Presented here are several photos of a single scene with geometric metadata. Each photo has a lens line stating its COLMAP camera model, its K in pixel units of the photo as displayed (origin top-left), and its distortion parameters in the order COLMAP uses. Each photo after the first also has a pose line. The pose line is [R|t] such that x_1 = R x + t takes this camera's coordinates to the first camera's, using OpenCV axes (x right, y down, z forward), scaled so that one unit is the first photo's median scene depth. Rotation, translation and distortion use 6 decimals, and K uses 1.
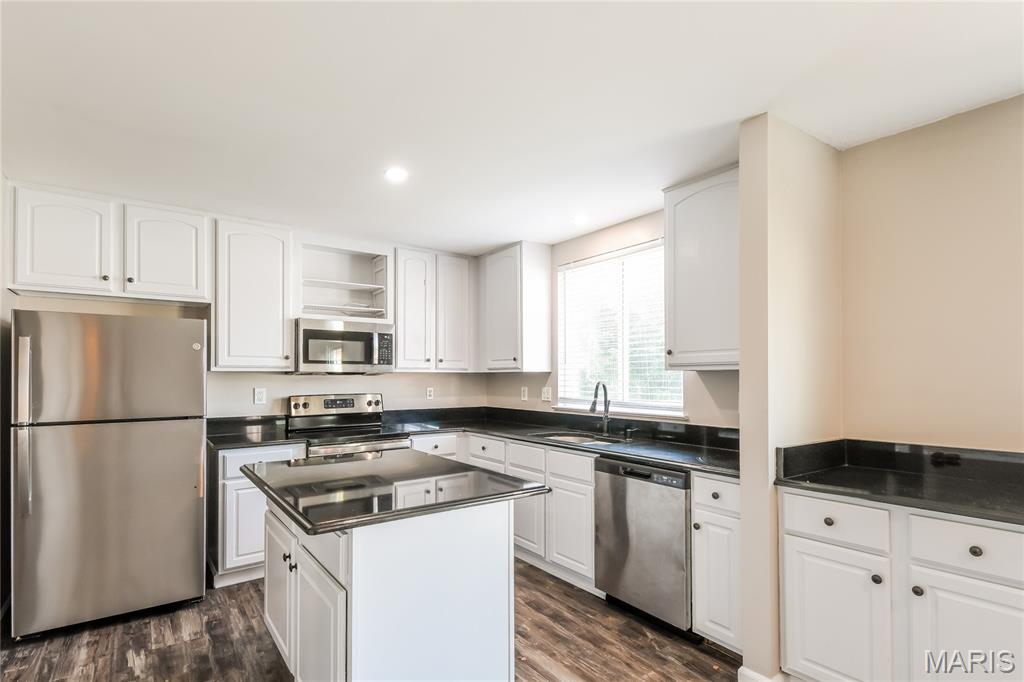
lens RADIAL K [[489.1, 0, 512.3], [0, 489.1, 365.4], [0, 0, 1]] dist [0.002157, 0.000235]
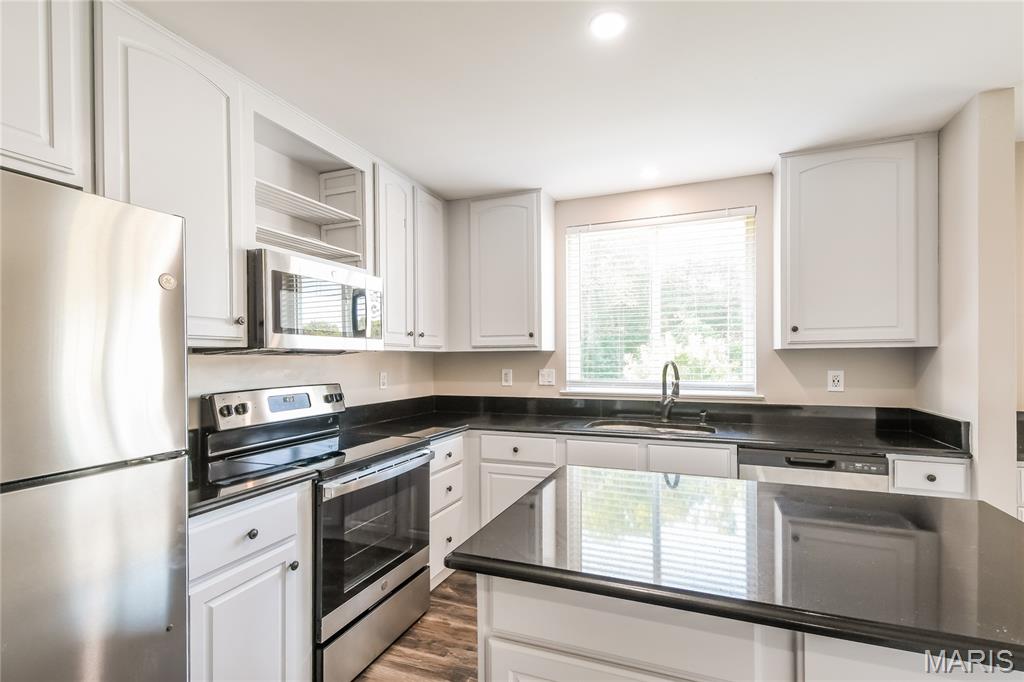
lens RADIAL K [[460.4, 0, 514.5], [0, 460.4, 358.3], [0, 0, 1]] dist [0.000731, -0.000332]
pose [[0.850947, -0.005614, 0.525221, -0.414562], [-0.006536, 0.999752, 0.021276, 0.009863], [-0.525211, -0.021538, 0.850700, 0.368615]]
